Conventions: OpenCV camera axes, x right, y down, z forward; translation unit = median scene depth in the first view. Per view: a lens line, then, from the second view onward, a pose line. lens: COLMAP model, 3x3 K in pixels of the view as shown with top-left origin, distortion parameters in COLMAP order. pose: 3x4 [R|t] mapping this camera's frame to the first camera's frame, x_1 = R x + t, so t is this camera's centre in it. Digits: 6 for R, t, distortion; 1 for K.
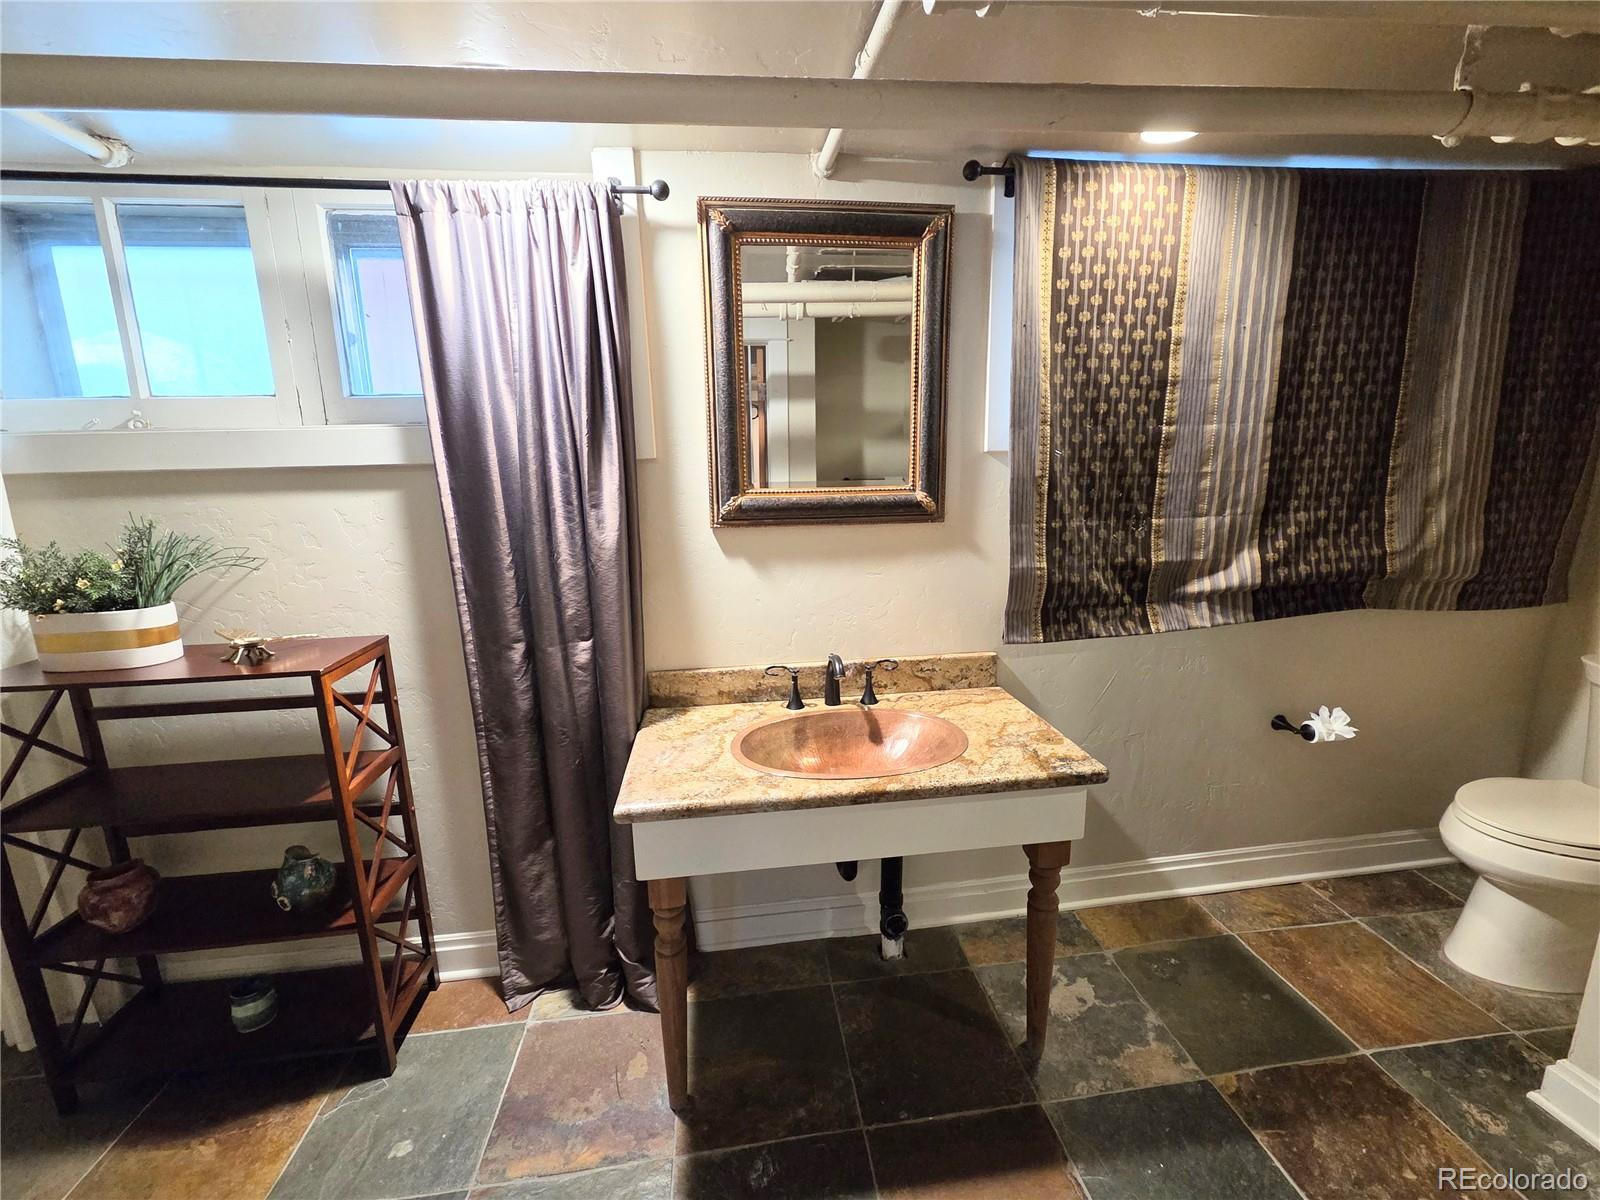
lens RADIAL K [[656.0, 0, 798.0], [0, 656.0, 599.0], [0, 0, 1]] dist [0.003512, 0.000254]
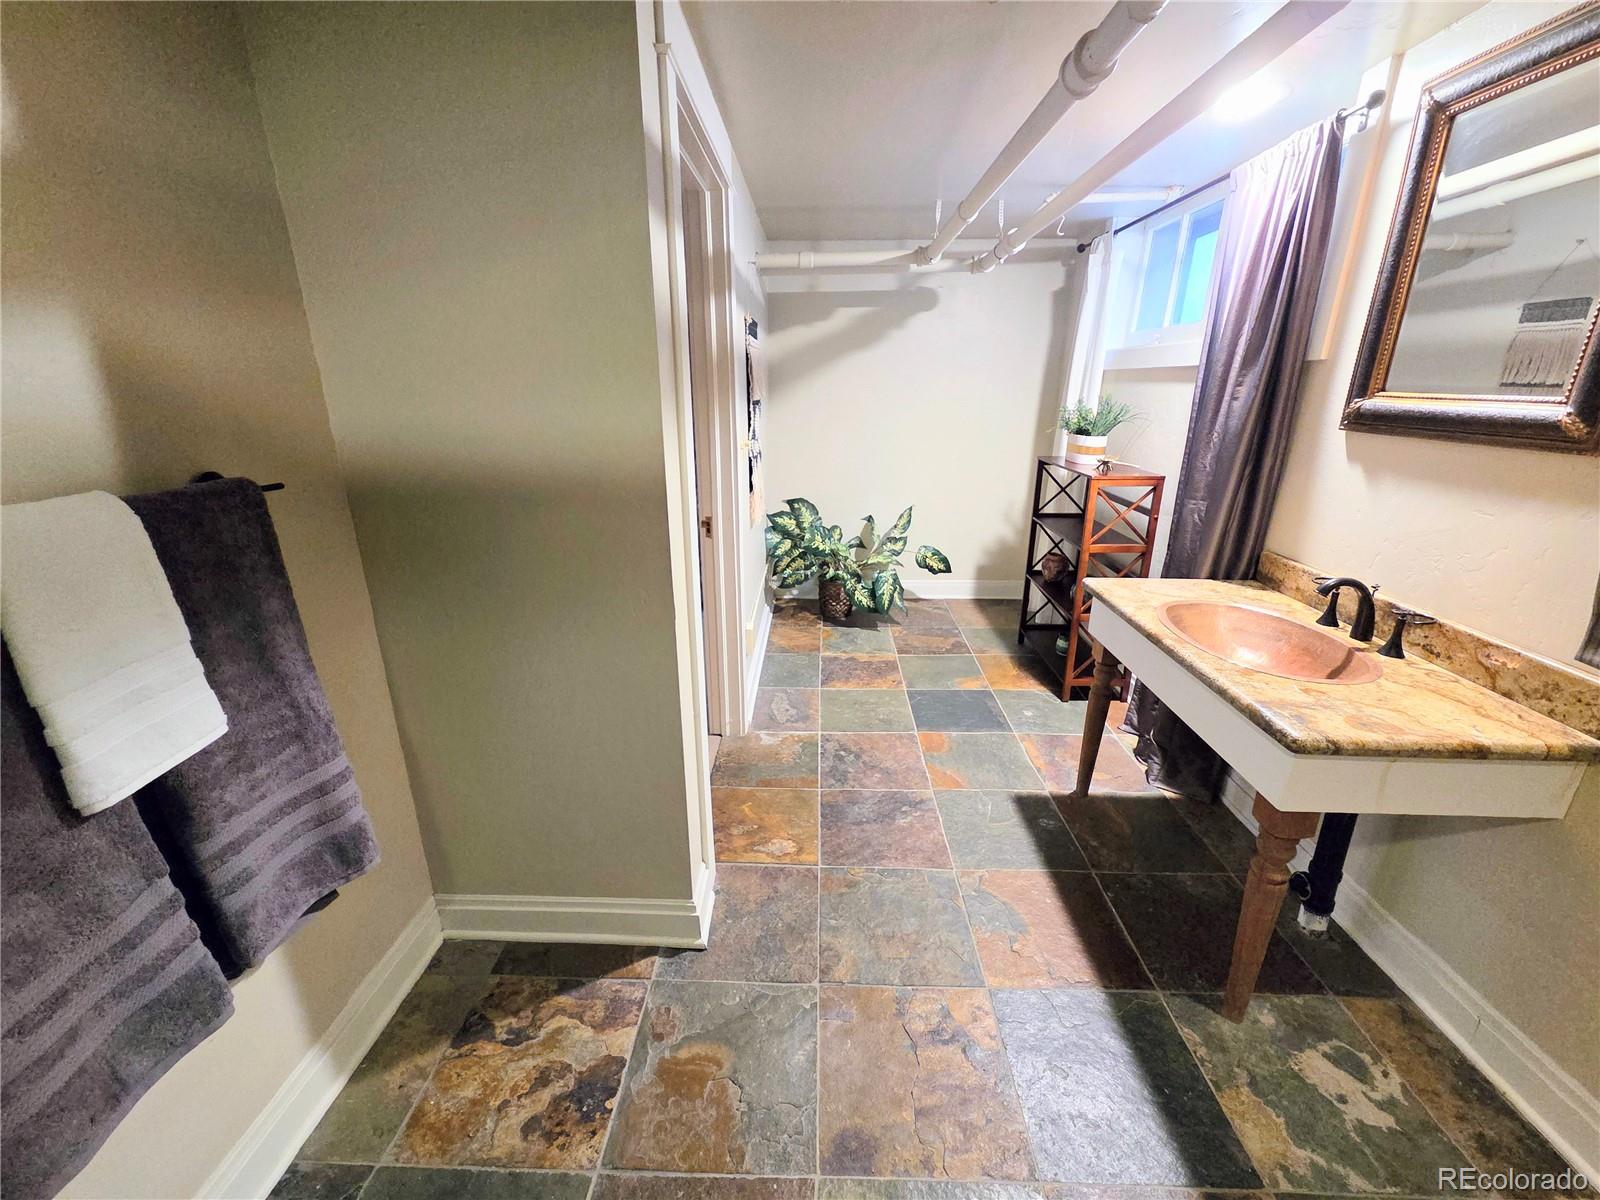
lens RADIAL K [[656.0, 0, 795.8], [0, 656.0, 598.7], [0, 0, 1]] dist [0.003512, 0.000254]
pose [[-0.160972, 0.335484, -0.928191, 1.035891], [-0.192732, 0.911665, 0.362935, -0.074002], [0.967958, 0.237314, -0.082094, 0.307514]]
